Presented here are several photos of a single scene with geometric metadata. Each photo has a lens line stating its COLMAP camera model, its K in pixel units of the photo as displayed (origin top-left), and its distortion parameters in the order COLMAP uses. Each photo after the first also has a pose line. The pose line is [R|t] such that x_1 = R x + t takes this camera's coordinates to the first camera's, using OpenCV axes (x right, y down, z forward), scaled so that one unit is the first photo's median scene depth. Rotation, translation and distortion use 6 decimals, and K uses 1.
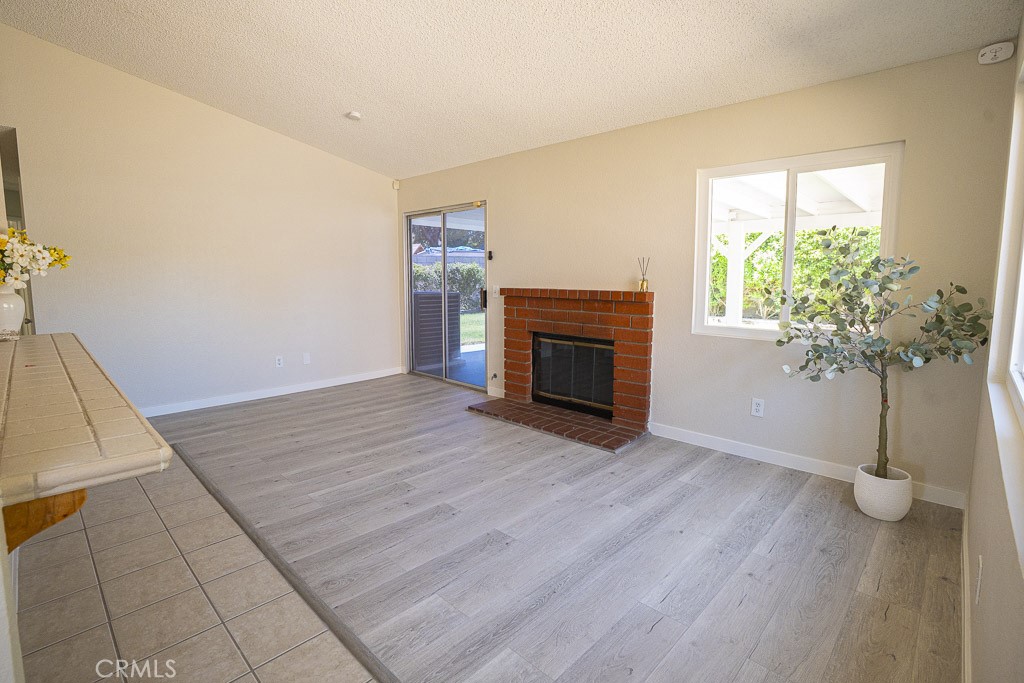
lens RADIAL K [[486.7, 0, 503.0], [0, 486.7, 330.8], [0, 0, 1]] dist [-0.070547, 0.026506]
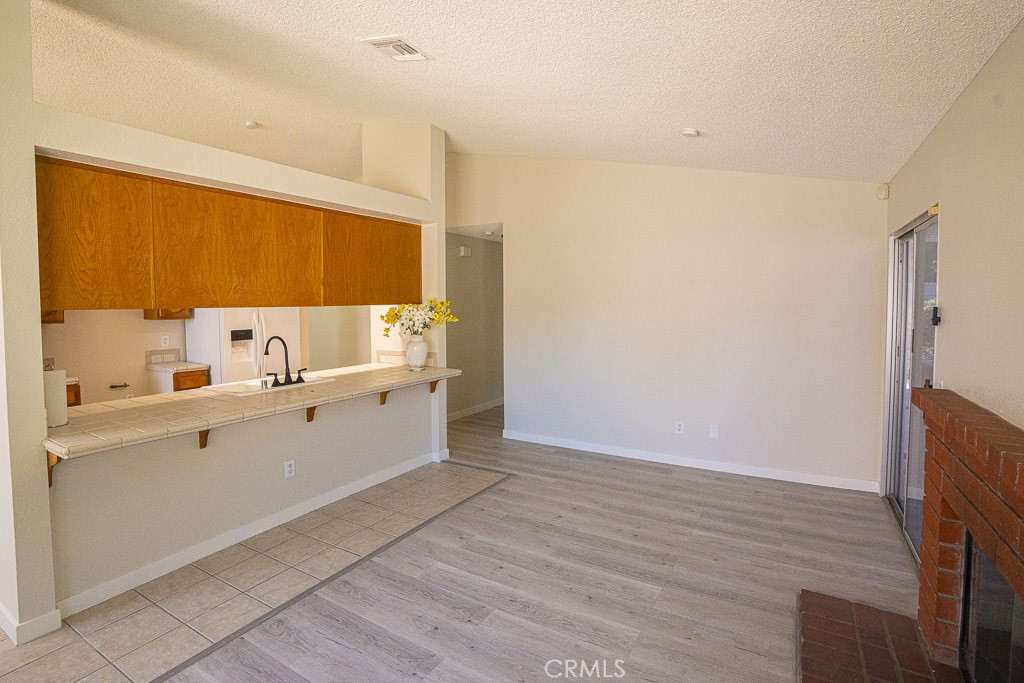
lens RADIAL K [[499.9, 0, 497.6], [0, 499.9, 323.9], [0, 0, 1]] dist [-0.073861, 0.027257]
pose [[0.222124, 0.042587, -0.974088, 0.485866], [-0.111914, 0.993556, 0.017918, -0.150505], [0.968574, 0.105034, 0.225459, 0.667325]]
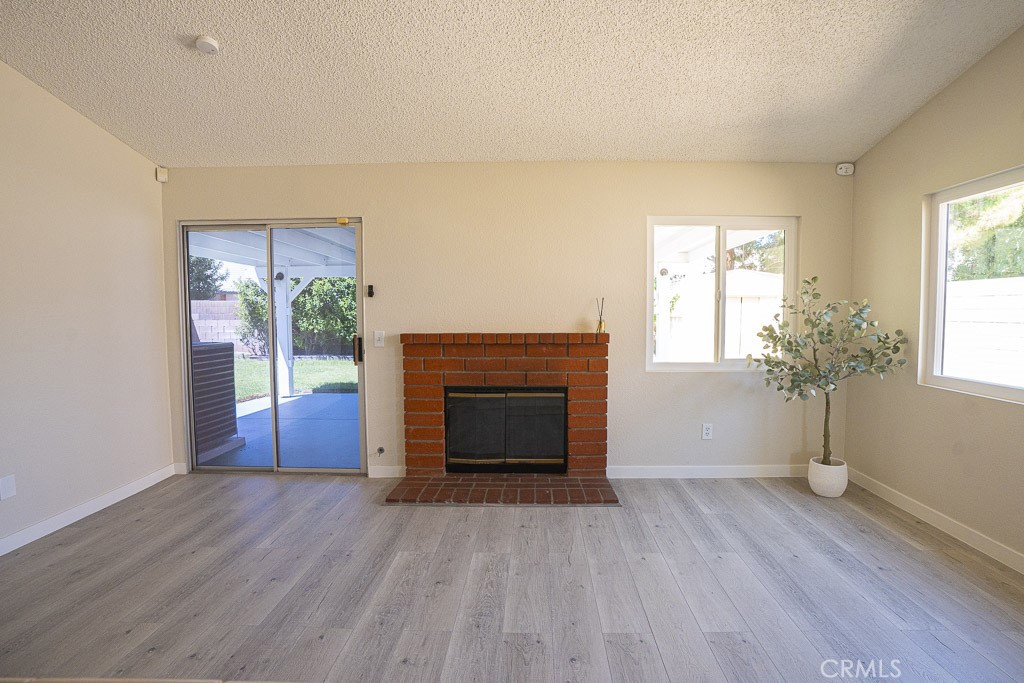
lens RADIAL K [[493.6, 0, 530.3], [0, 493.6, 346.3], [0, 0, 1]] dist [-0.070370, 0.026954]
pose [[0.722193, -0.046076, 0.690155, -0.529564], [0.082002, 0.996446, -0.019285, -0.050299], [-0.686814, 0.070522, 0.723404, 0.412275]]
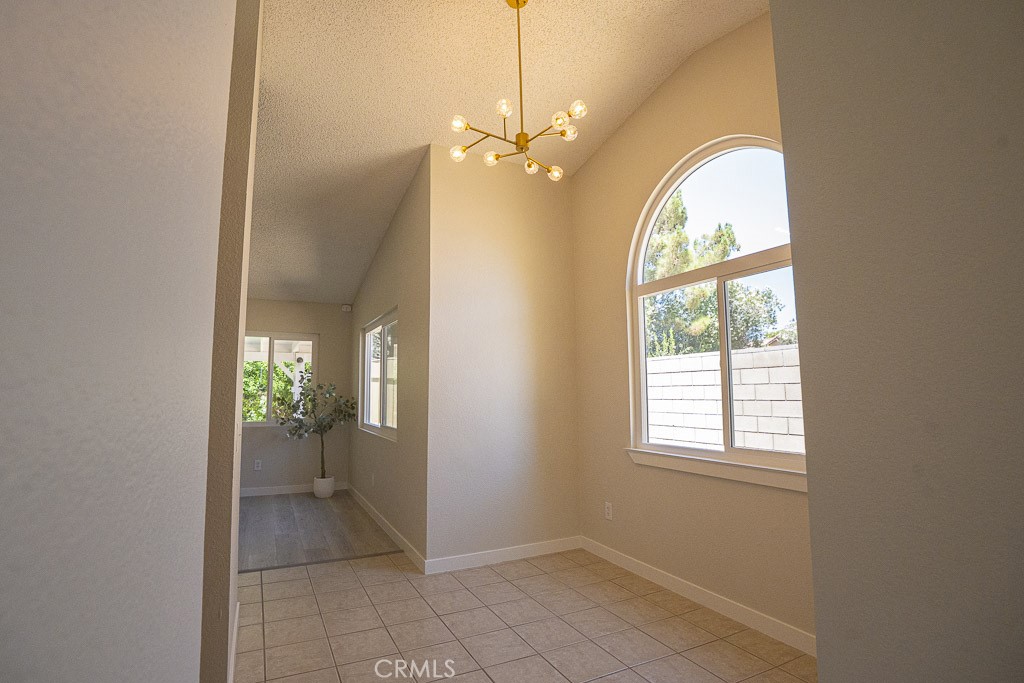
lens RADIAL K [[486.7, 0, 502.4], [0, 486.7, 343.7], [0, 0, 1]] dist [-0.068578, 0.027799]
pose [[0.323948, 0.094733, 0.941320, -0.844108], [0.117675, 0.983213, -0.139446, 0.066425], [-0.938728, 0.155943, 0.307362, -0.453021]]
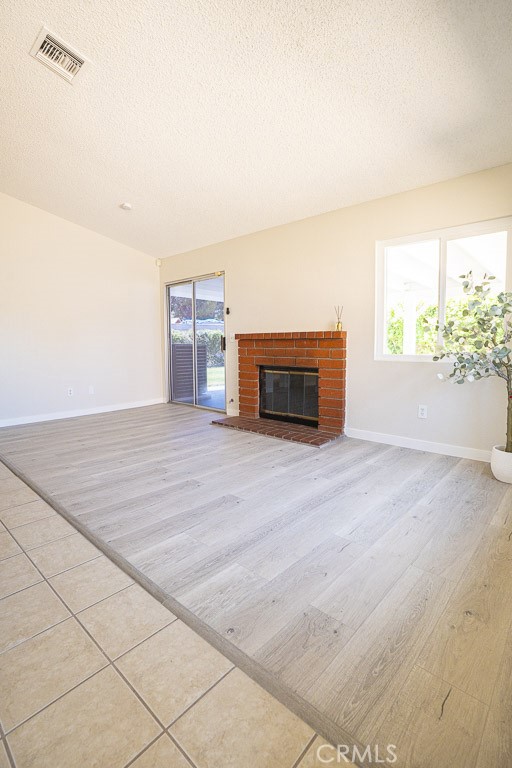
lens RADIAL K [[365.1, 0, 251.6], [0, 365.1, 378.0], [0, 0, 1]] dist [-0.070547, 0.026506]
pose [[0.999570, -0.008895, 0.027927, 0.014679], [0.009476, 0.999740, -0.020724, 0.076003], [-0.027735, 0.020980, 0.999395, -0.018256]]
